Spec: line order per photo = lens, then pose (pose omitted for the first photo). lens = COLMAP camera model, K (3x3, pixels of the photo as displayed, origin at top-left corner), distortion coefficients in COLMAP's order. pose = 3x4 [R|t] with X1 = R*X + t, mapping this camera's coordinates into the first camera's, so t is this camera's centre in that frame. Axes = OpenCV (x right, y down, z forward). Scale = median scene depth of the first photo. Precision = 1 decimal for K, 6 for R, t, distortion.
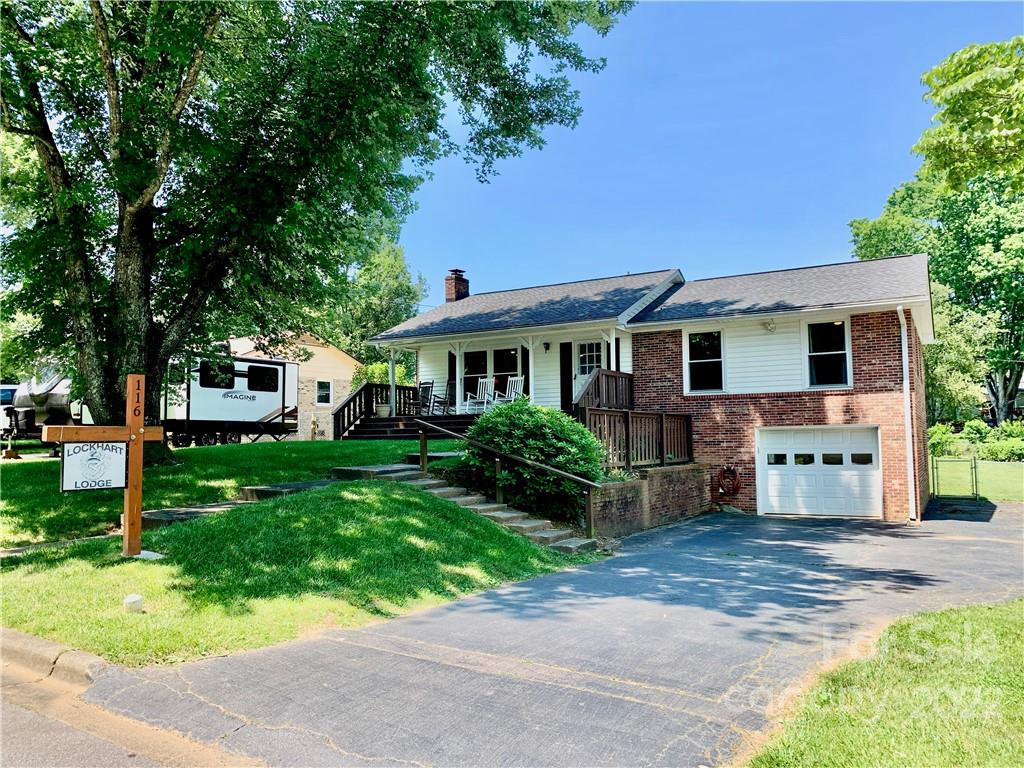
lens RADIAL K [[782.2, 0, 499.9], [0, 782.2, 379.6], [0, 0, 1]] dist [0.111361, -0.194915]
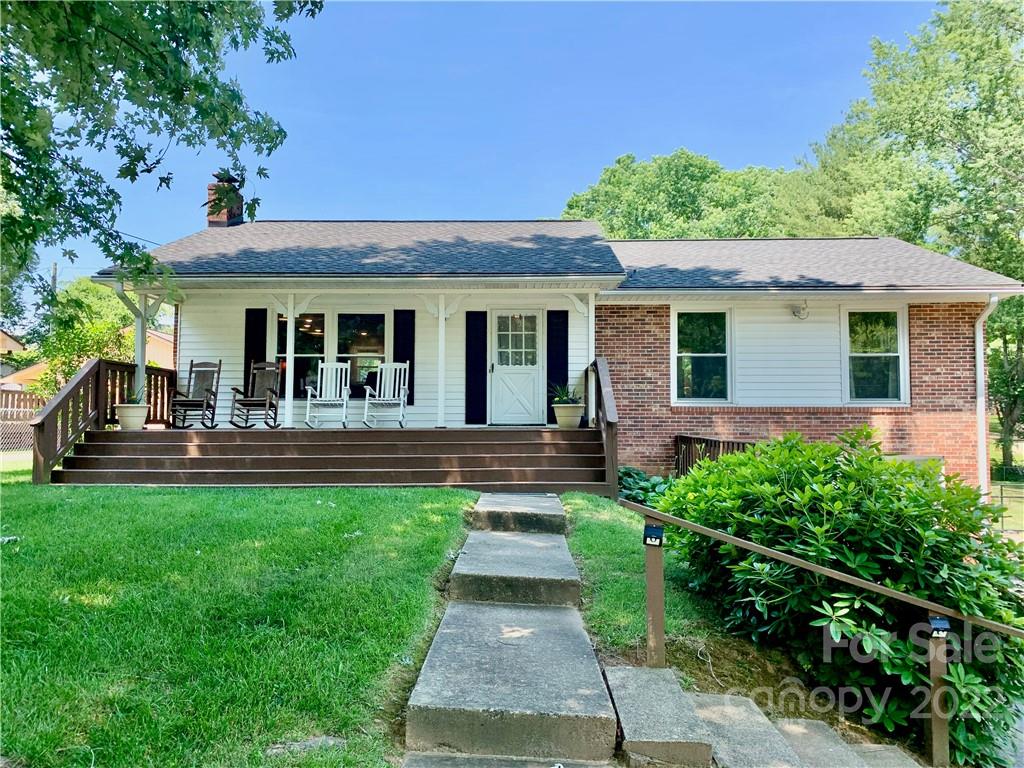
lens RADIAL K [[791.1, 0, 512.0], [0, 791.1, 384.0], [0, 0, 1]] dist [0.076418, 0.001167]
pose [[0.875749, 0.038575, 0.481223, -0.209647], [-0.049605, 0.998717, 0.010217, 0.001917], [-0.480211, -0.032819, 0.876539, 0.497134]]
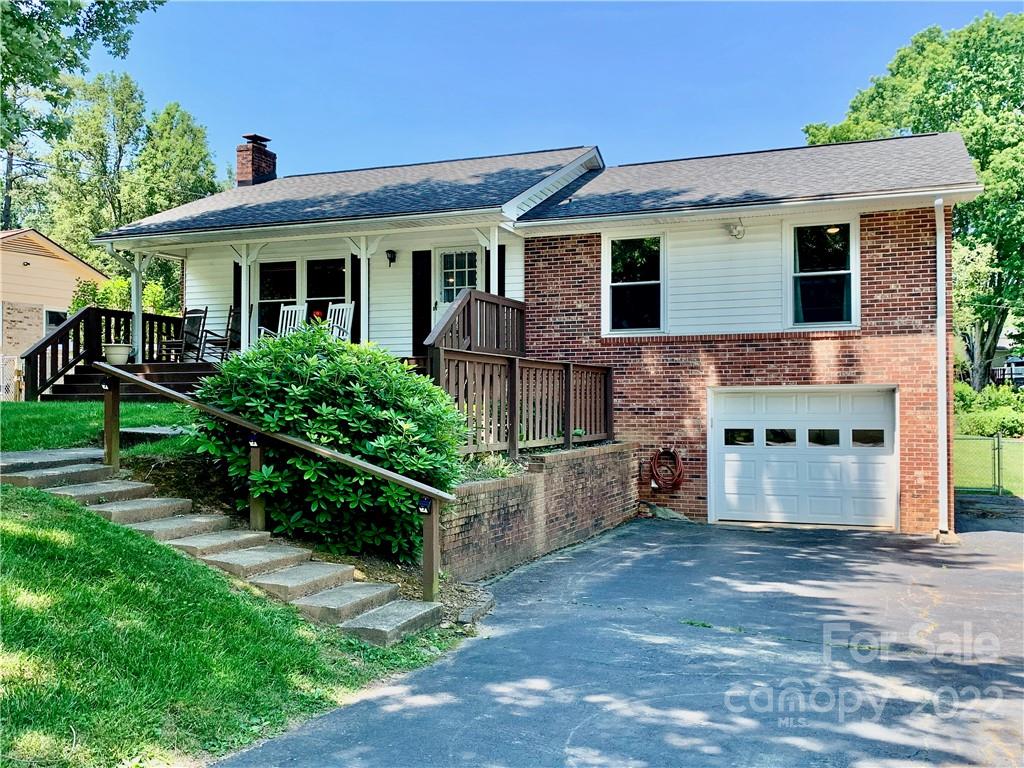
lens RADIAL K [[968.0, 0, 512.0], [0, 968.0, 384.0], [0, 0, 1]] dist [0.135103, -0.008765]
pose [[0.988152, 0.012801, 0.152943, 0.042503], [-0.021475, 0.998245, 0.055192, 0.016838], [-0.151968, -0.057823, 0.986693, 0.235903]]
